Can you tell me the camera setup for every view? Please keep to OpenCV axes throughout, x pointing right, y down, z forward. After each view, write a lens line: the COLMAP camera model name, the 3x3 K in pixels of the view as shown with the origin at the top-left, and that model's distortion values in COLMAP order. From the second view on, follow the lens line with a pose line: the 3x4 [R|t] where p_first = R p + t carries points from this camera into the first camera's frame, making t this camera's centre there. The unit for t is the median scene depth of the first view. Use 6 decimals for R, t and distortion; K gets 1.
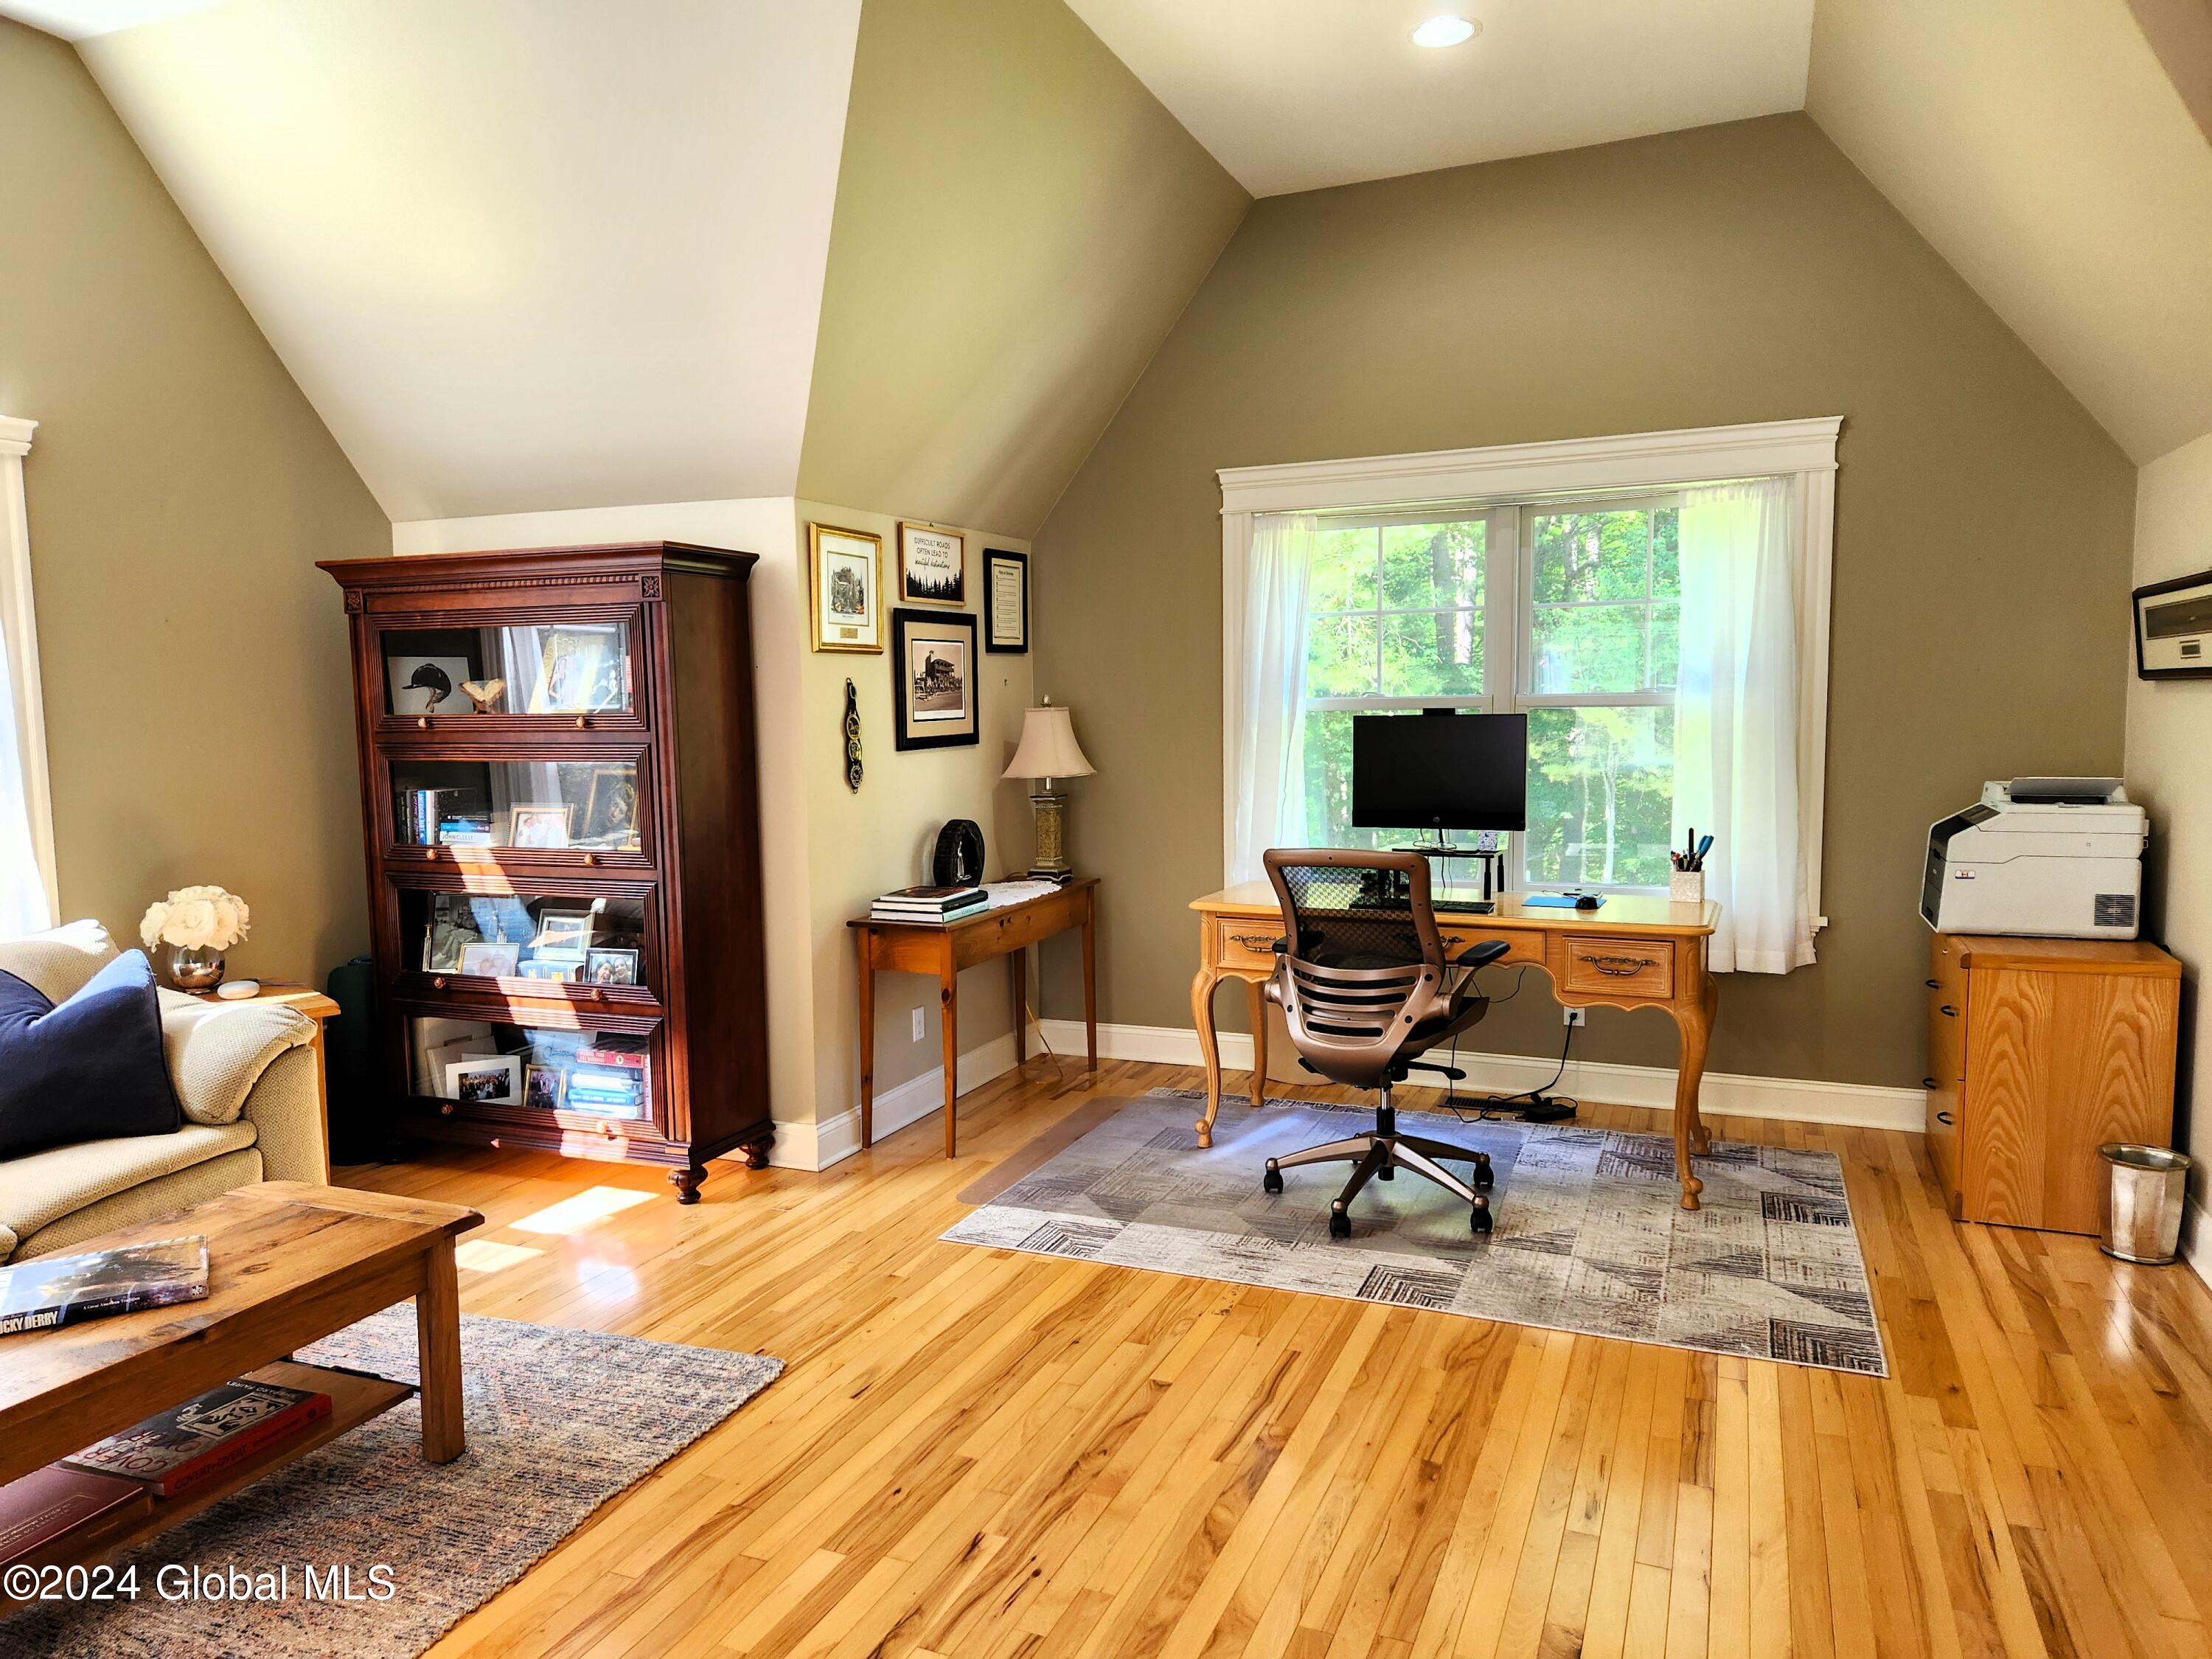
lens RADIAL K [[1459.2, 0, 1106.0], [0, 1459.2, 829.5], [0, 0, 1]] dist [0.000766, -0.001134]
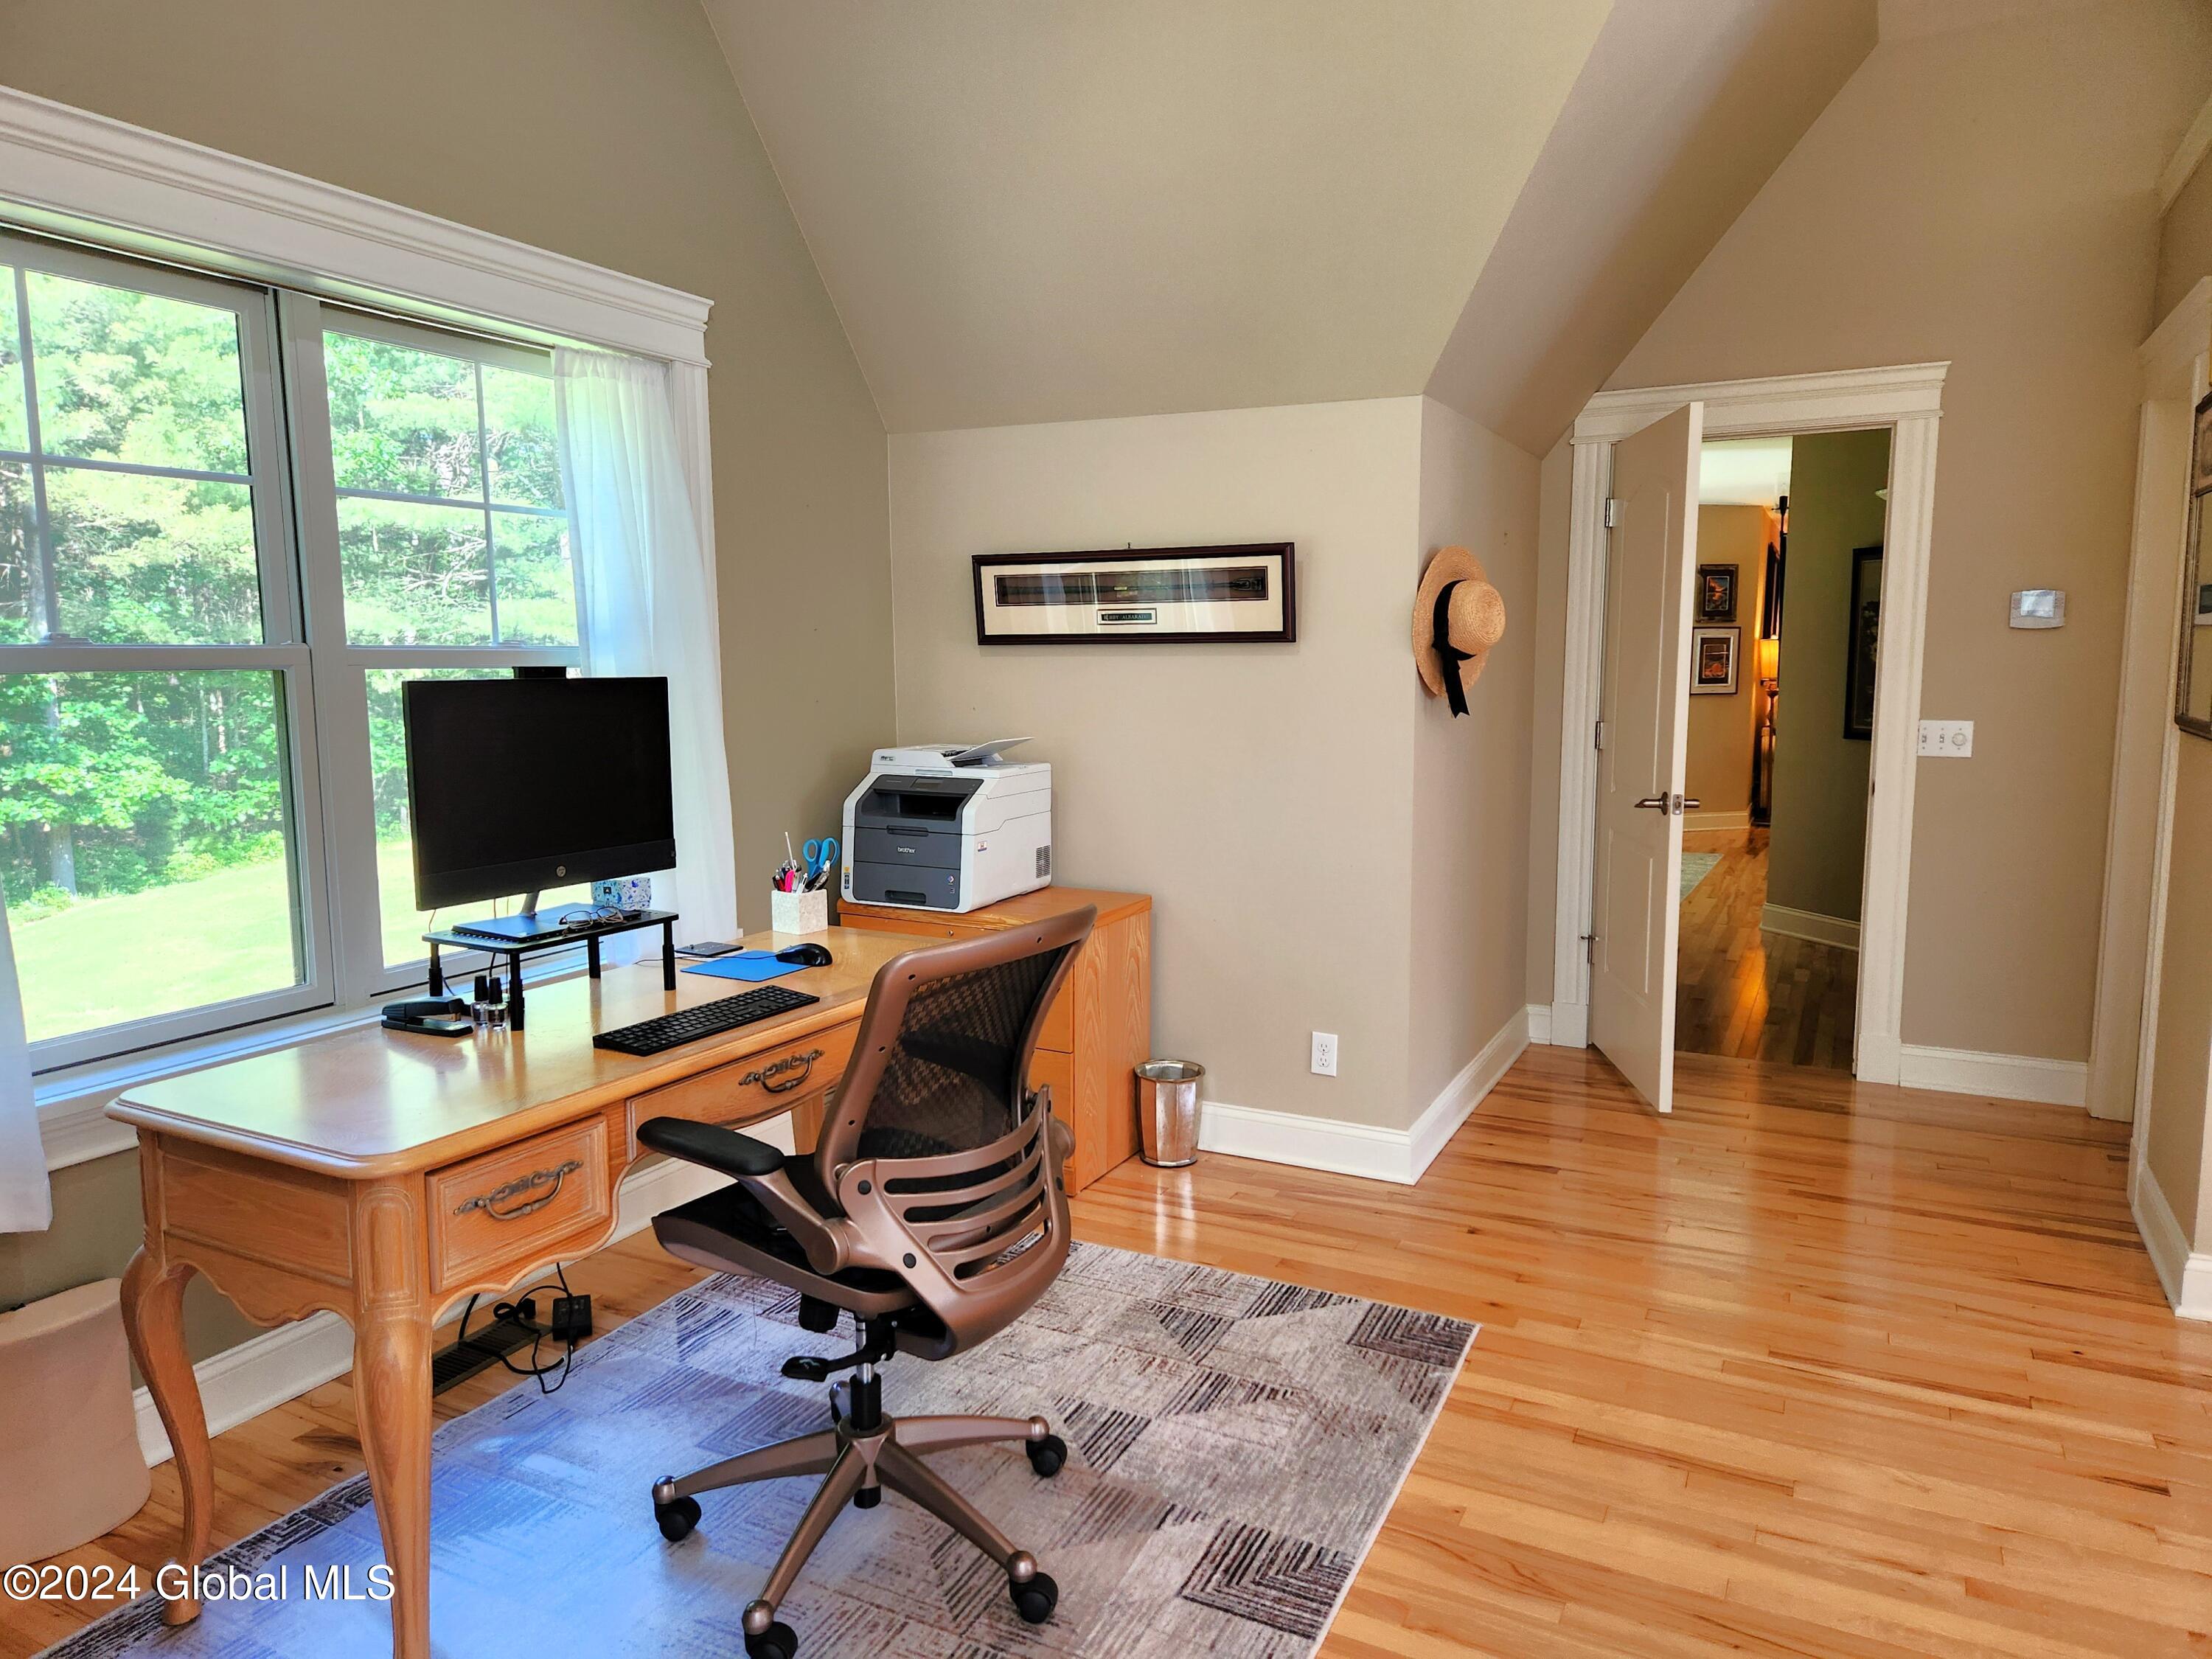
lens RADIAL K [[1446.9, 0, 1106.0], [0, 1446.9, 829.5], [0, 0, 1]] dist [0.065611, 0.000145]
pose [[0.079388, -0.104156, 0.991387, -0.345722], [0.090570, 0.991167, 0.096880, -0.065768], [-0.992721, 0.082099, 0.088120, 0.864827]]
